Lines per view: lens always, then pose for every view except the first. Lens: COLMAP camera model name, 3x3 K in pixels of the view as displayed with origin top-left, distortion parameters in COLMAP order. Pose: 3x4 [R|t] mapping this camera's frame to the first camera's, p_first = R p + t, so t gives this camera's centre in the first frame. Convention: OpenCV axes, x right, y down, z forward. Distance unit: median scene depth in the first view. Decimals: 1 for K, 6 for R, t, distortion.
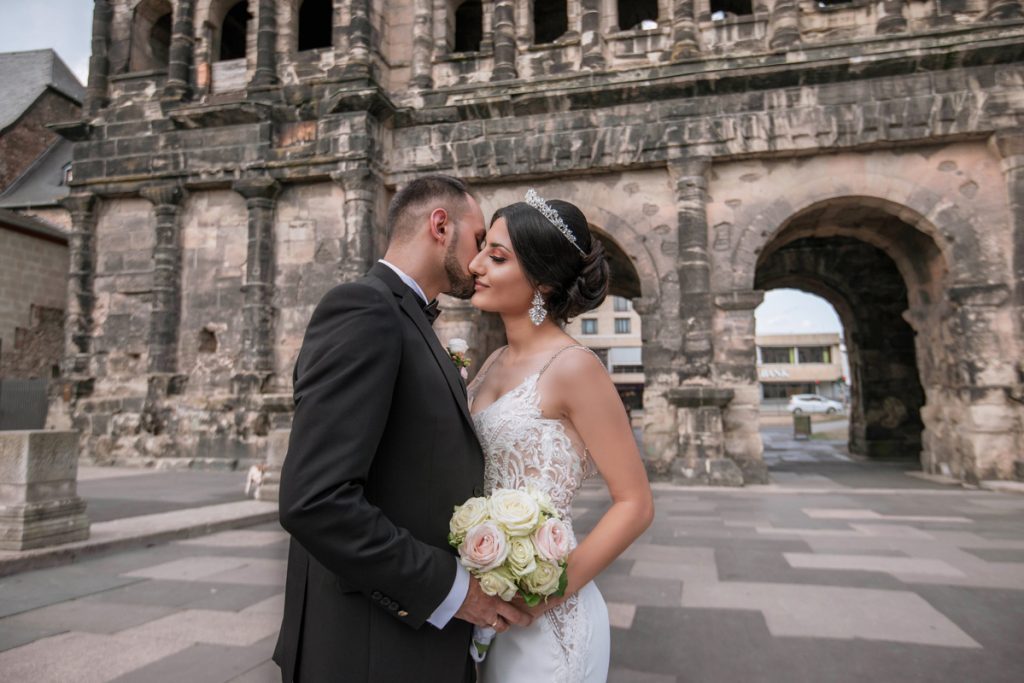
lens RADIAL K [[747.4, 0, 508.1], [0, 747.4, 308.8], [0, 0, 1]] dist [0.008372, -0.010060]
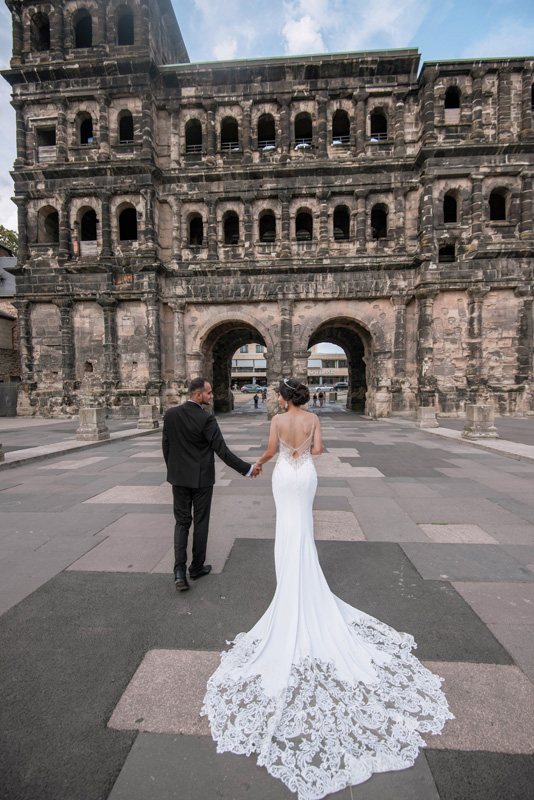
lens RADIAL K [[367.8, 0, 268.1], [0, 367.8, 400.6], [0, 0, 1]] dist [0.001256, 0.000052]
pose [[0.984751, -0.010287, 0.173666, -0.041541], [-0.018869, 0.986046, 0.165399, -0.057913], [-0.172944, -0.166154, 0.970816, -0.270595]]
